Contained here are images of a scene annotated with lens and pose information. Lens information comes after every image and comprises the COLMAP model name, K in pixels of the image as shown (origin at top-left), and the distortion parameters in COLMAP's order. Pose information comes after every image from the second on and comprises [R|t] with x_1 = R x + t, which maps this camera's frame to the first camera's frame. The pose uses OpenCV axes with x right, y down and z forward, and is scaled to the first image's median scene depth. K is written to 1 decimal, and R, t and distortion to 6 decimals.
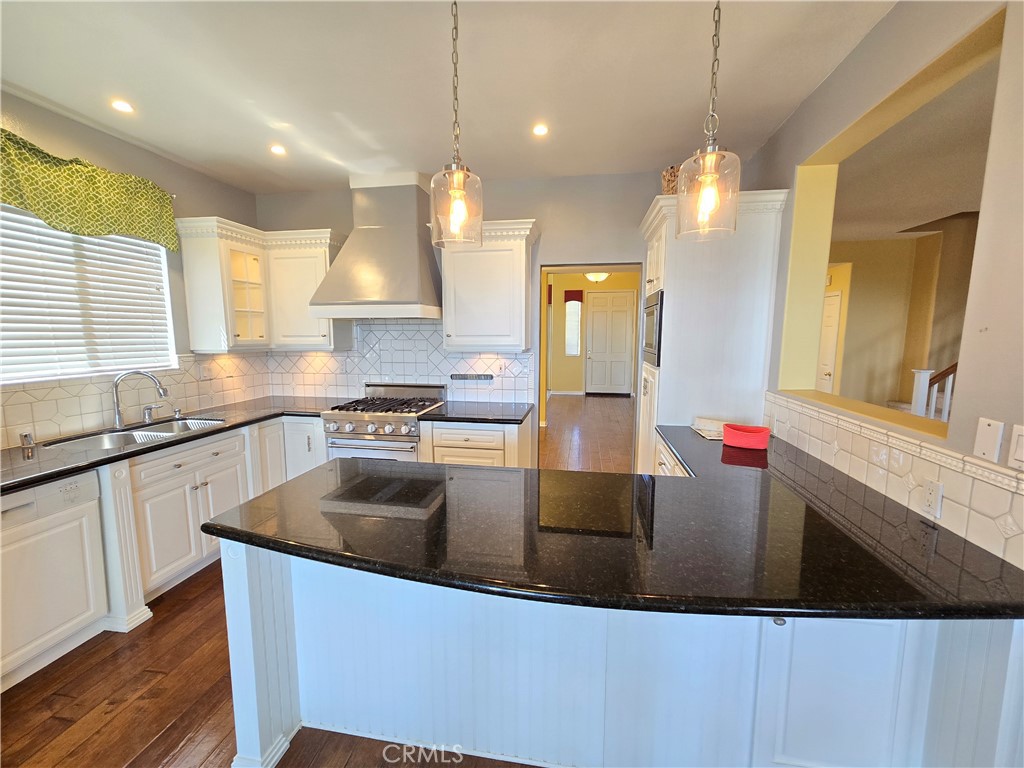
lens RADIAL K [[419.0, 0, 512.3], [0, 419.0, 384.2], [0, 0, 1]] dist [0.003098, -0.000272]
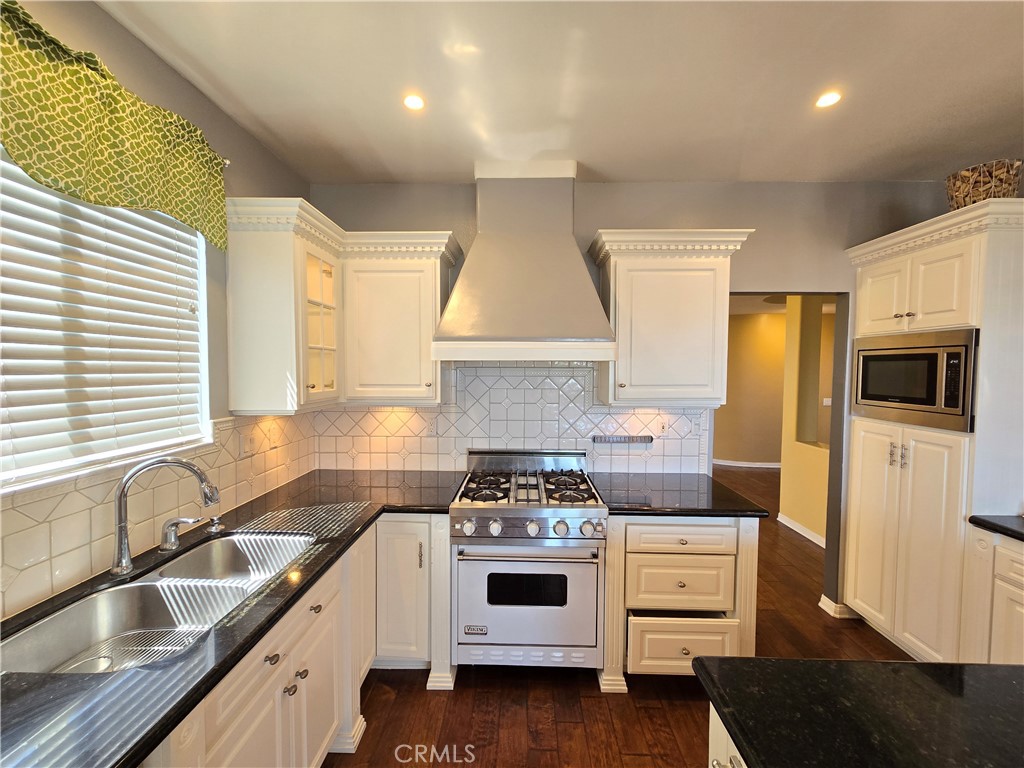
lens RADIAL K [[419.0, 0, 512.3], [0, 419.0, 383.5], [0, 0, 1]] dist [0.003098, -0.000272]
pose [[0.989273, -0.001665, 0.146068, -0.474660], [0.013996, 0.996415, -0.083429, -0.067237], [-0.145406, 0.084578, 0.985750, 0.356006]]
